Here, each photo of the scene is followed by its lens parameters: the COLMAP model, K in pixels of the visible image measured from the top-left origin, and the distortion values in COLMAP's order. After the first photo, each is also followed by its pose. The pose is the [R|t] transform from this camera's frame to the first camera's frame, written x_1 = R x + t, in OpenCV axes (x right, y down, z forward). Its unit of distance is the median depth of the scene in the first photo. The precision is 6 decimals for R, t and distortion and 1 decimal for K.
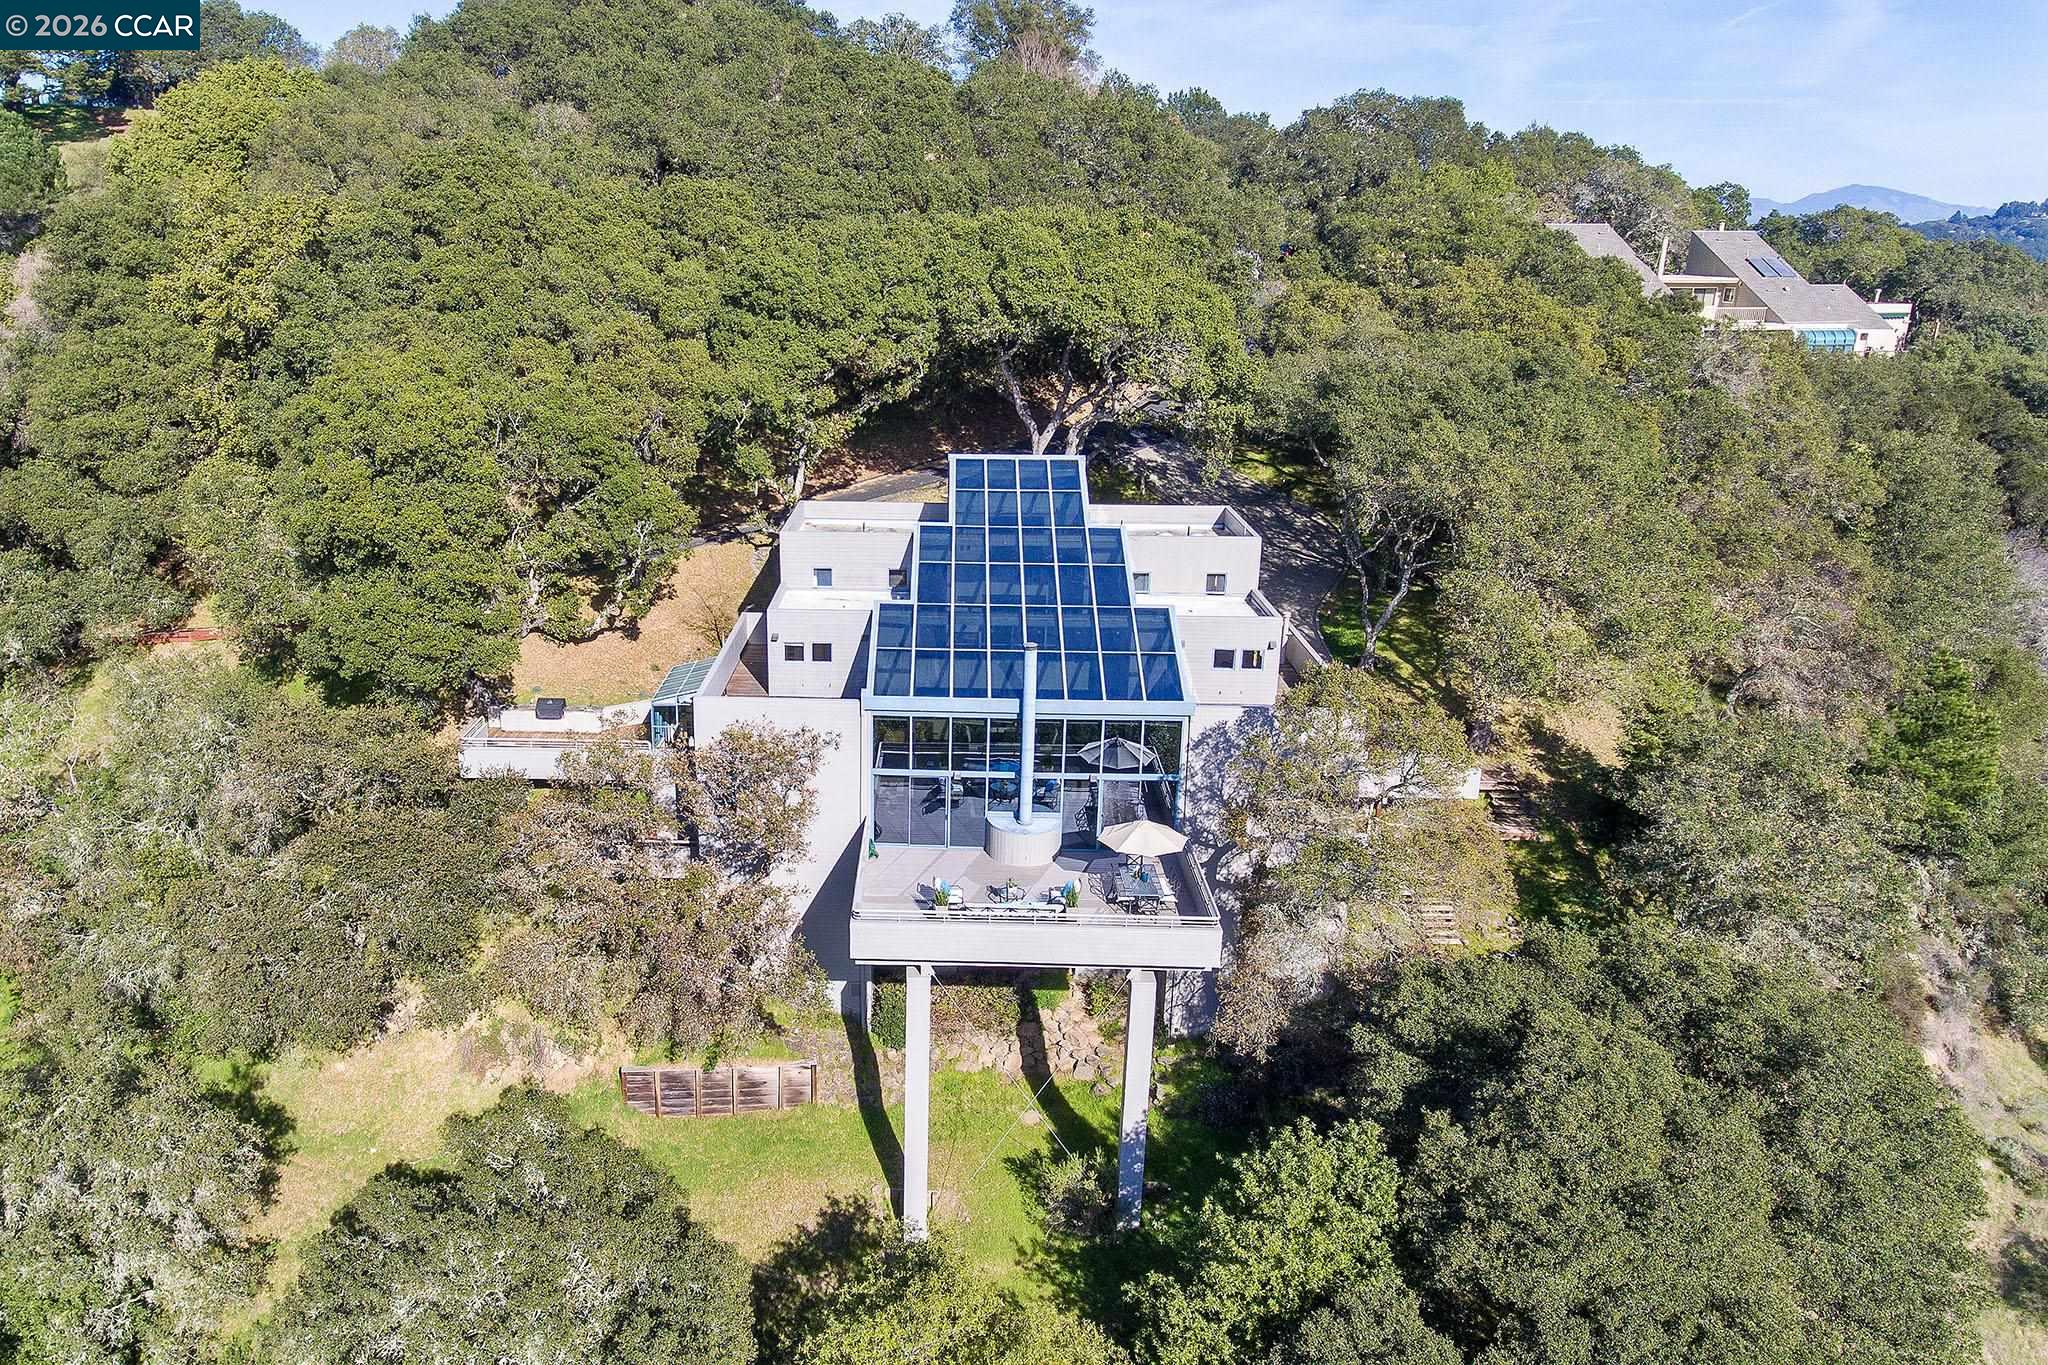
lens RADIAL K [[1411.4, 0, 908.6], [0, 1411.4, 675.2], [0, 0, 1]] dist [-0.002296, 0.000525]
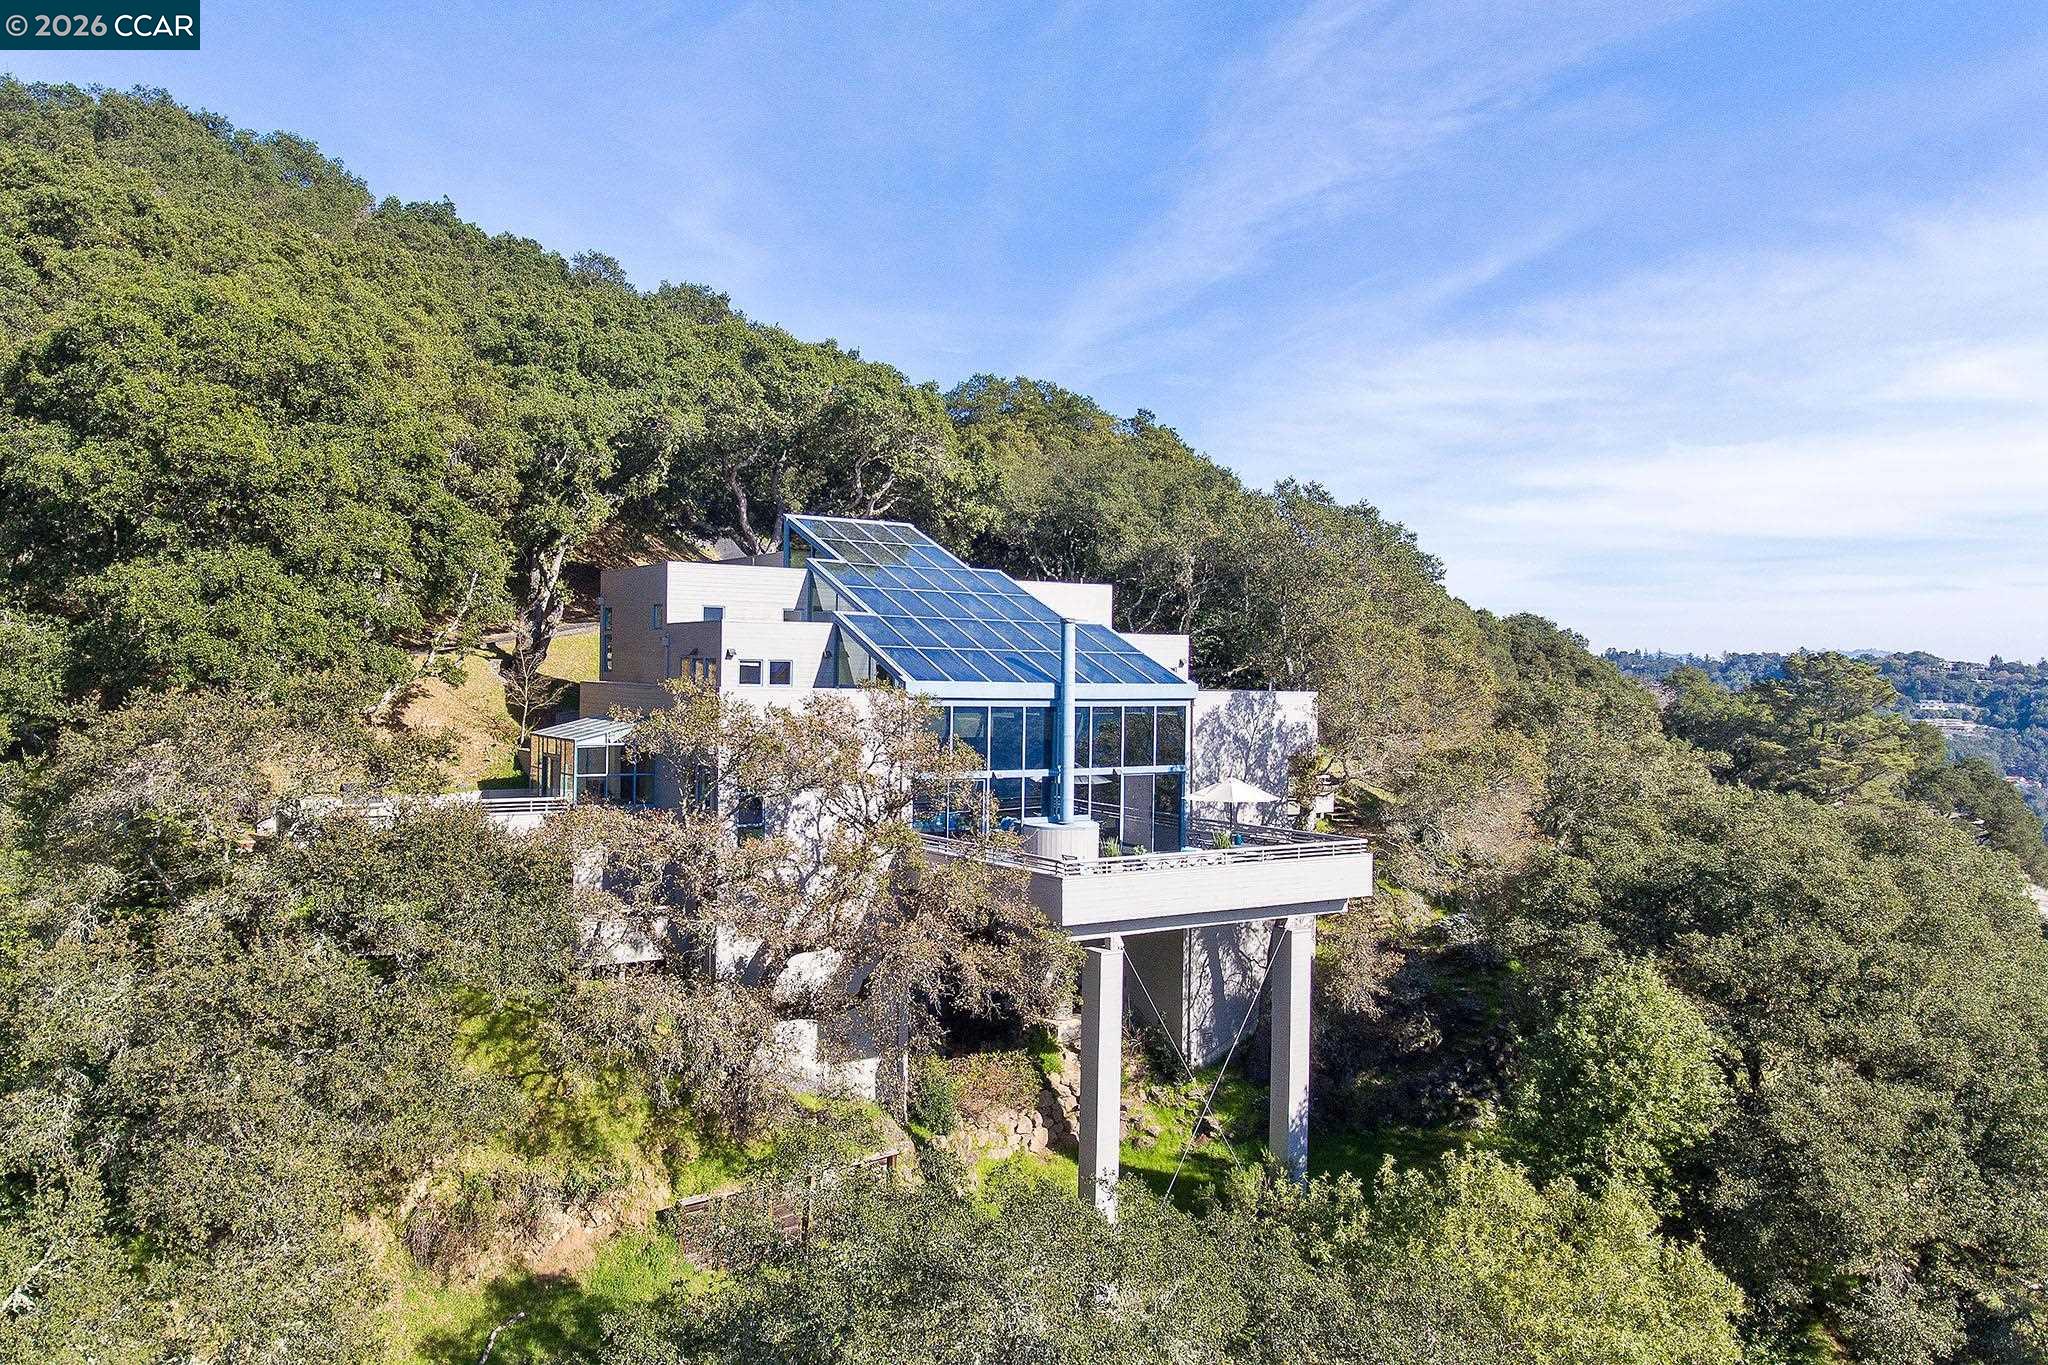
lens RADIAL K [[1411.4, 0, 906.1], [0, 1411.4, 679.2], [0, 0, 1]] dist [-0.002296, 0.000525]
pose [[0.840371, 0.001745, 0.542009, -0.463088], [0.149073, 0.960684, -0.234228, 0.199517], [-0.521109, 0.277637, 0.807071, 0.287620]]
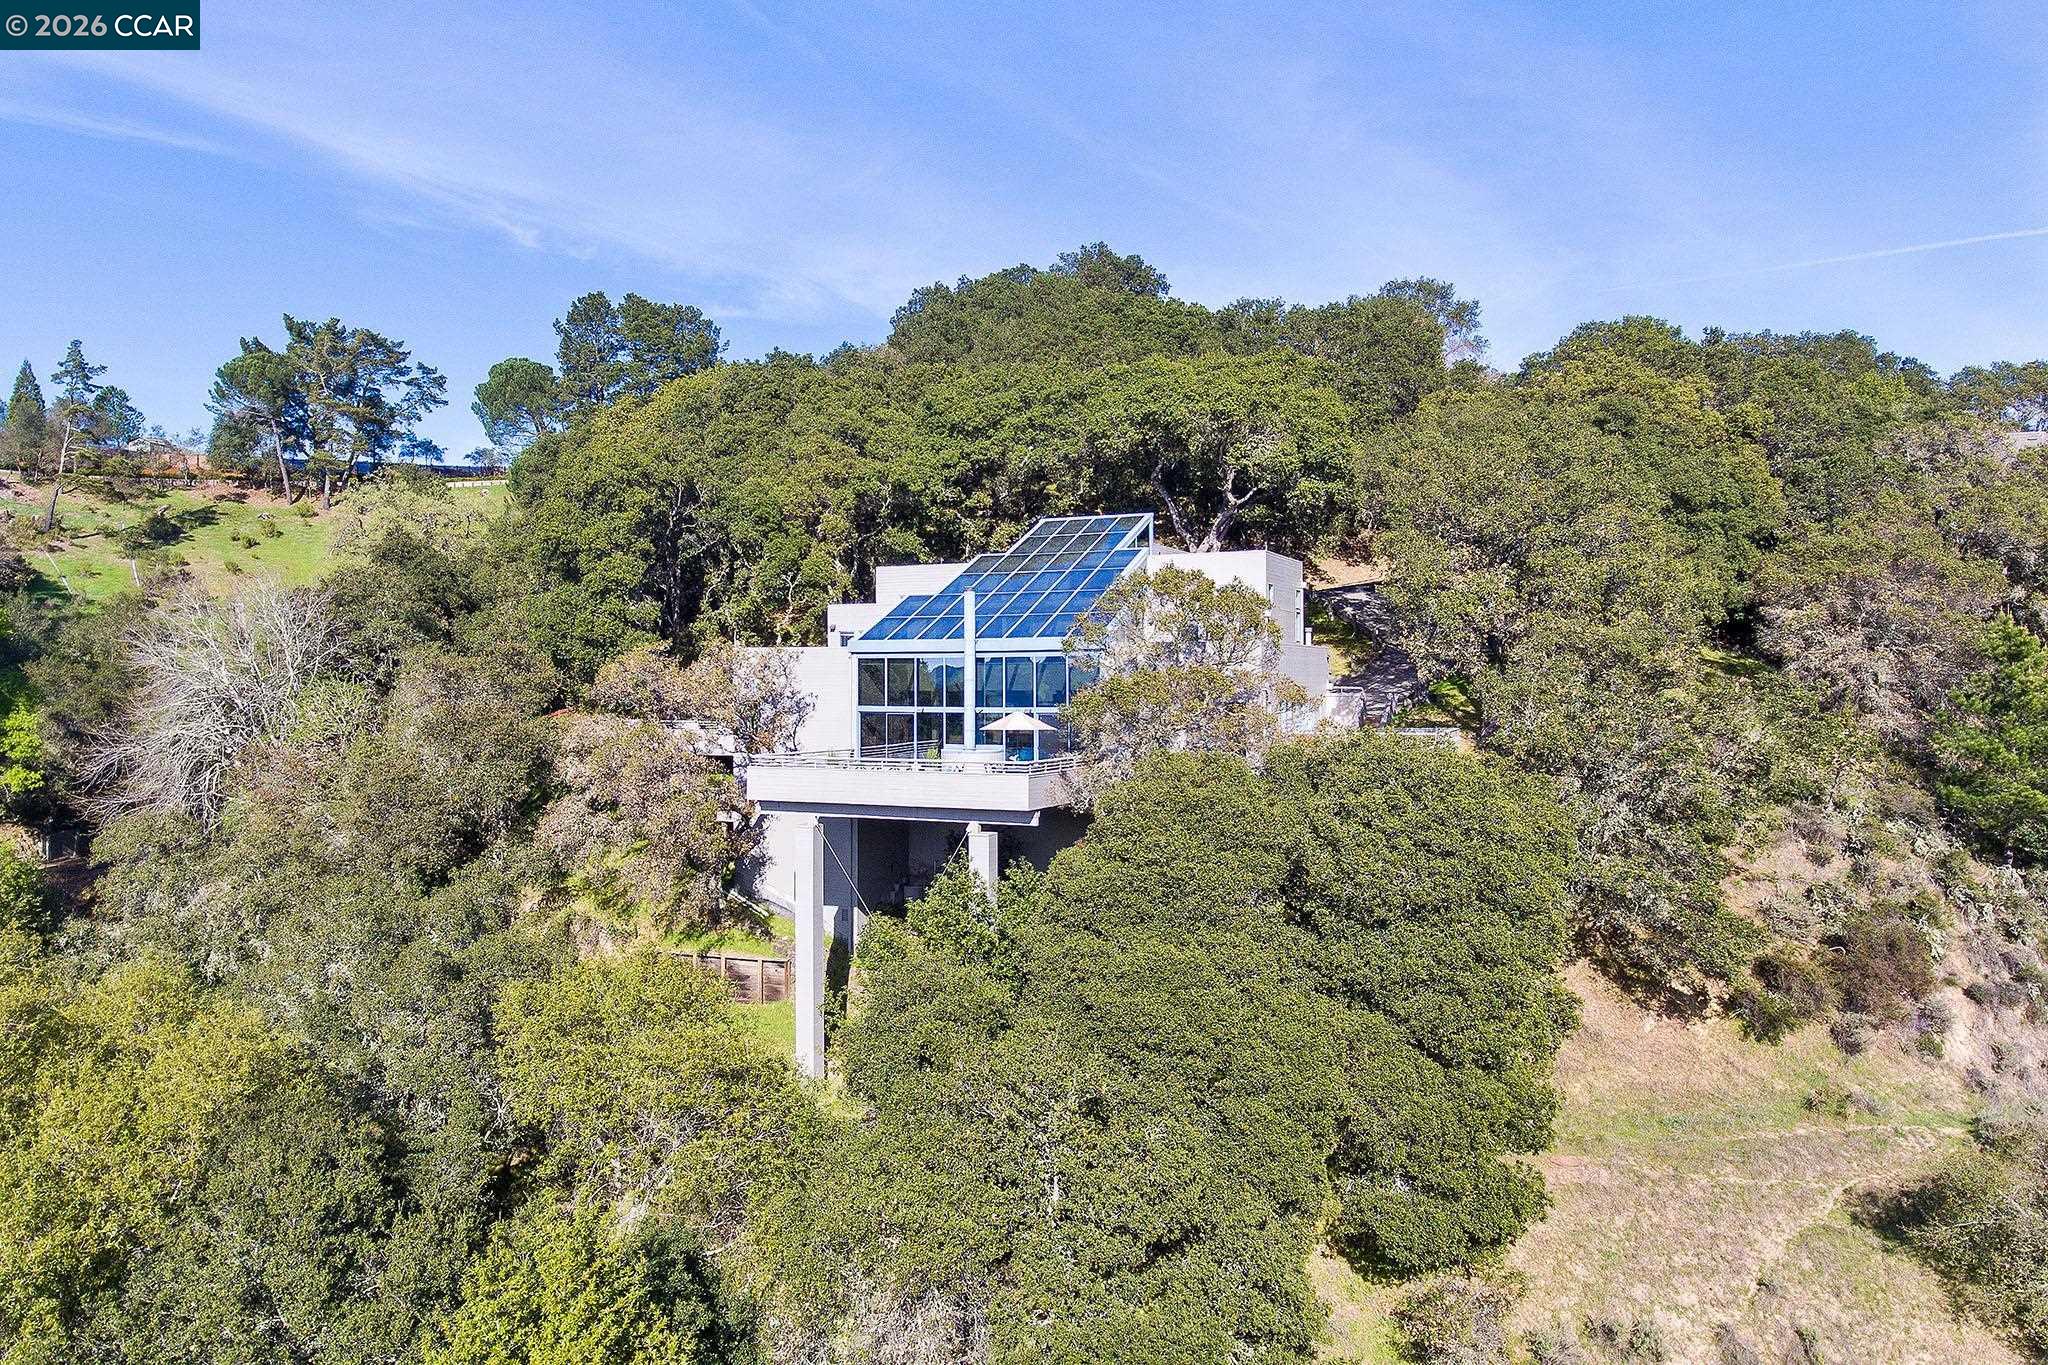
lens RADIAL K [[1411.4, 0, 991.4], [0, 1411.4, 686.2], [0, 0, 1]] dist [-0.002296, 0.000525]
pose [[0.921549, -0.008817, -0.388162, 0.509012], [-0.103225, 0.958198, -0.266837, 0.335994], [0.374288, 0.285971, 0.882116, -0.005055]]
